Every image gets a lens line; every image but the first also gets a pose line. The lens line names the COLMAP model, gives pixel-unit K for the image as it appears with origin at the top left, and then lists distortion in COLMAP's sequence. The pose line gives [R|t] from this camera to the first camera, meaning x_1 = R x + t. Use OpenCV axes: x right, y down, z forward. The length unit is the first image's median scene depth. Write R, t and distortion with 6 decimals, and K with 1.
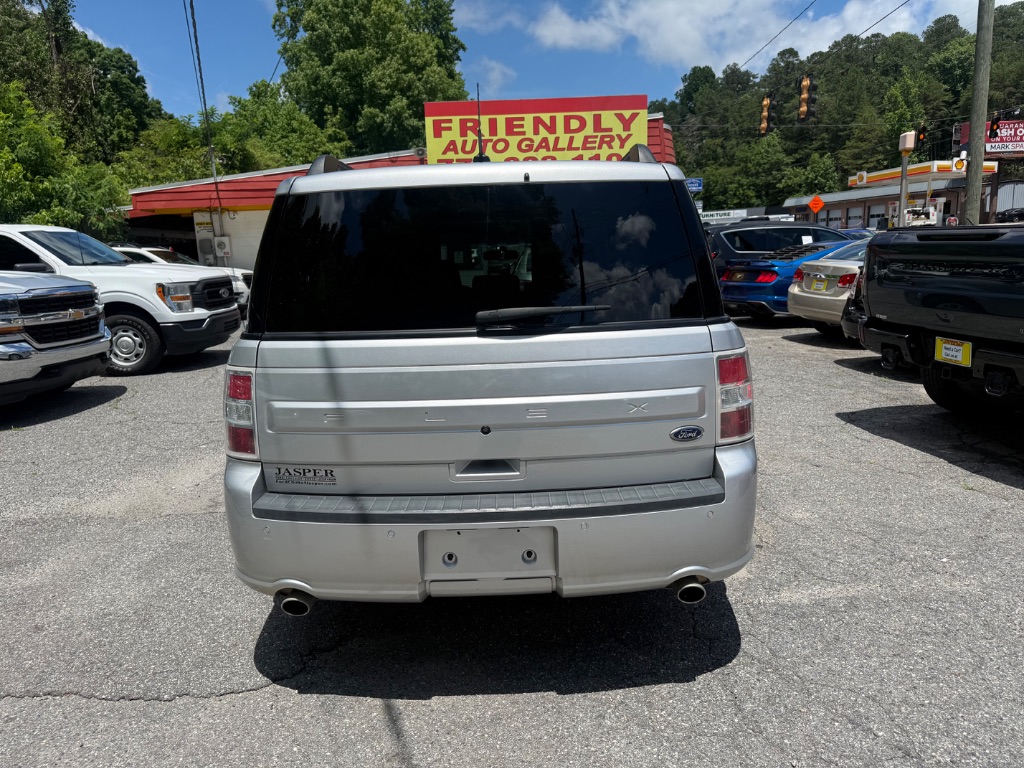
lens RADIAL K [[727.0, 0, 511.1], [0, 727.0, 382.6], [0, 0, 1]] dist [0.019991, -0.025083]
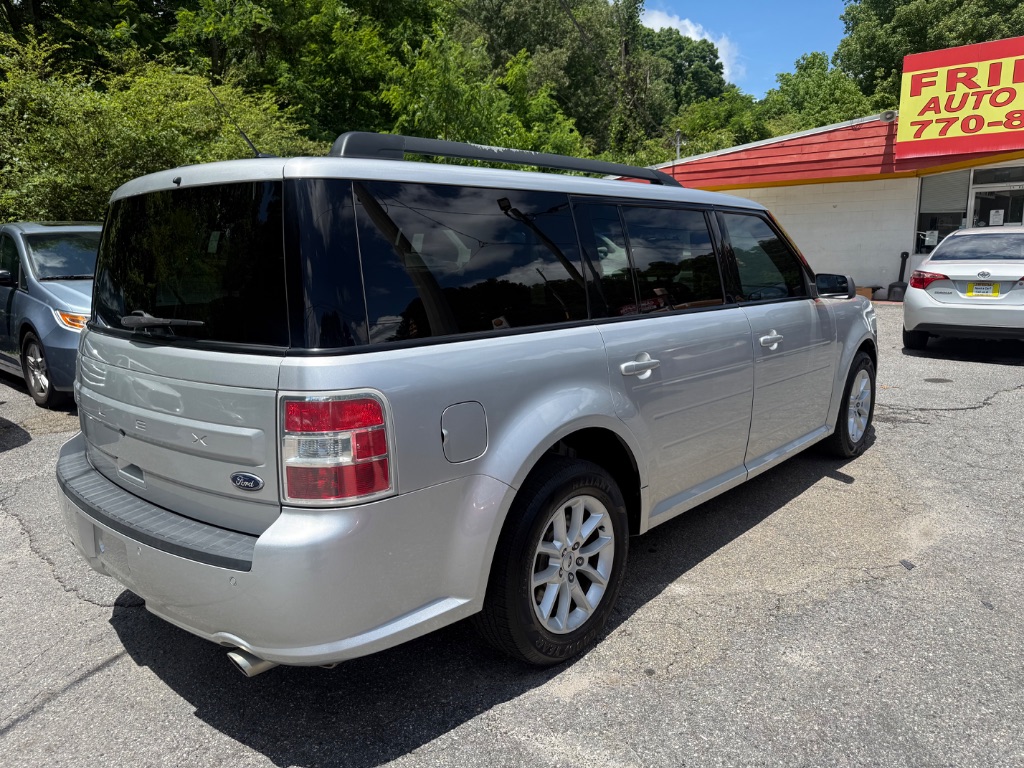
lens RADIAL K [[727.0, 0, 511.1], [0, 727.0, 382.6], [0, 0, 1]] dist [0.019991, -0.025083]
pose [[0.758481, 0.135454, -0.637463, 0.106278], [-0.116554, 0.990585, 0.071808, -0.013898], [0.641188, 0.019834, 0.767128, 0.056332]]
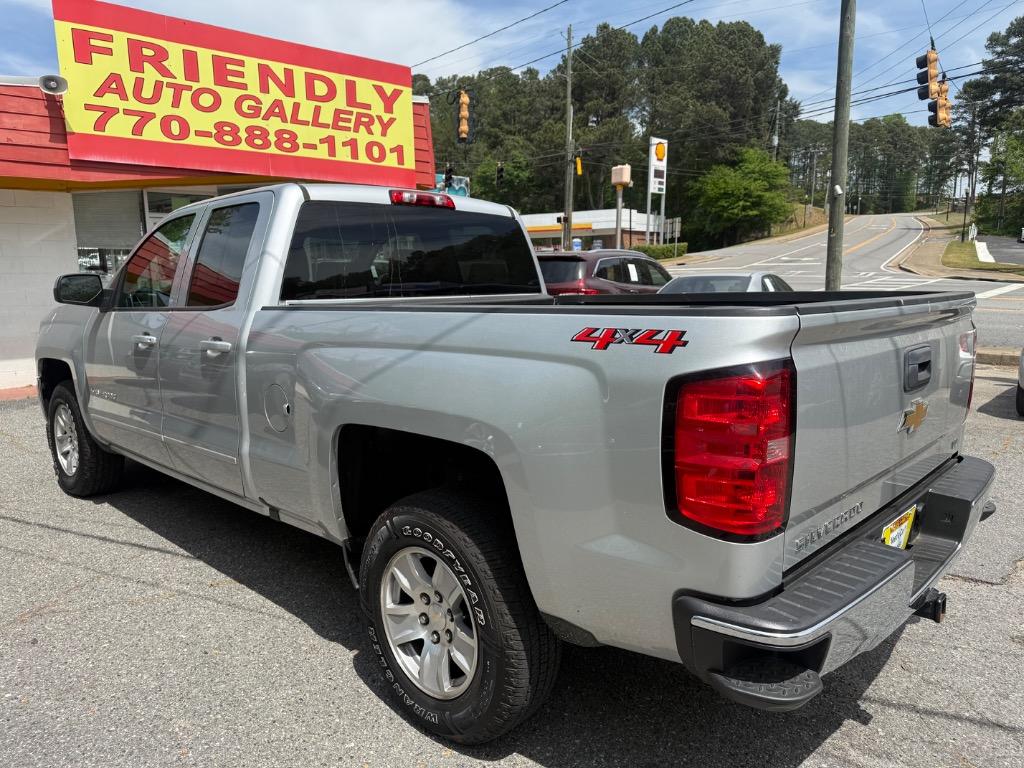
lens RADIAL K [[727.0, 0, 511.1], [0, 727.0, 382.6], [0, 0, 1]] dist [0.019991, -0.025083]
pose [[0.722792, -0.081378, 0.686257, -0.218391], [0.108350, 0.994106, 0.003765, -0.062988], [-0.682519, 0.071635, 0.727349, 0.355293]]
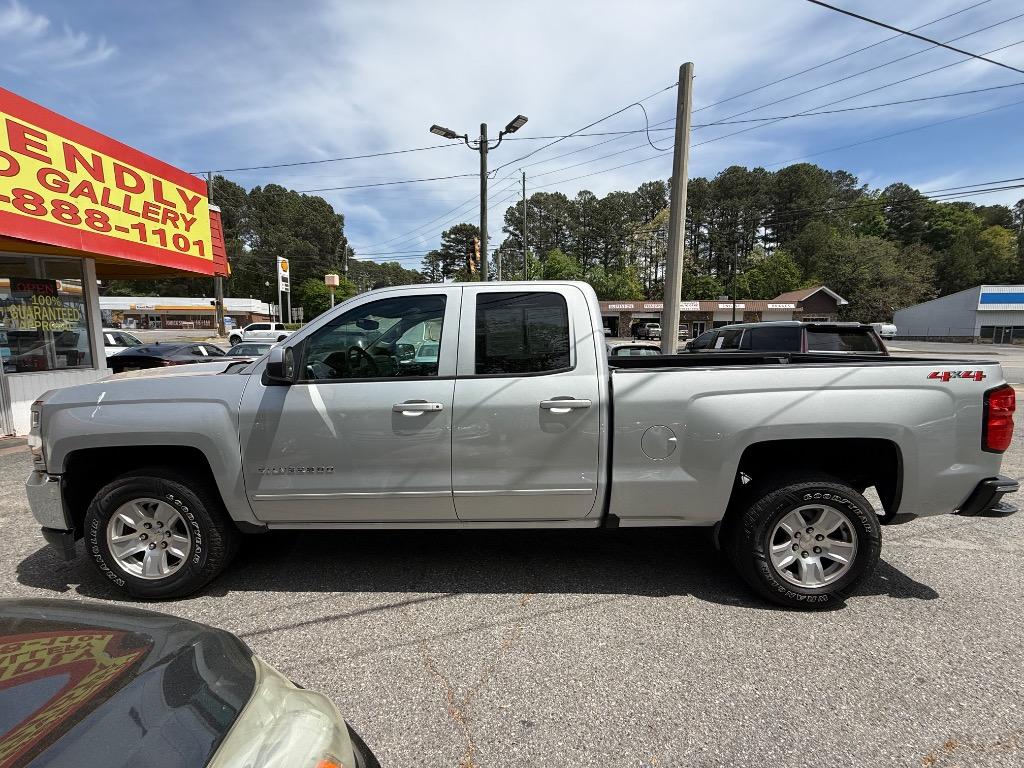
lens RADIAL K [[407.1, 0, 506.3], [0, 407.1, 382.4], [0, 0, 1]] dist [0.000964, -0.000234]
pose [[0.063621, -0.076856, 0.995010, -0.266980], [0.173683, 0.982668, 0.064797, -0.093408], [-0.982744, 0.168694, 0.075867, 0.522591]]
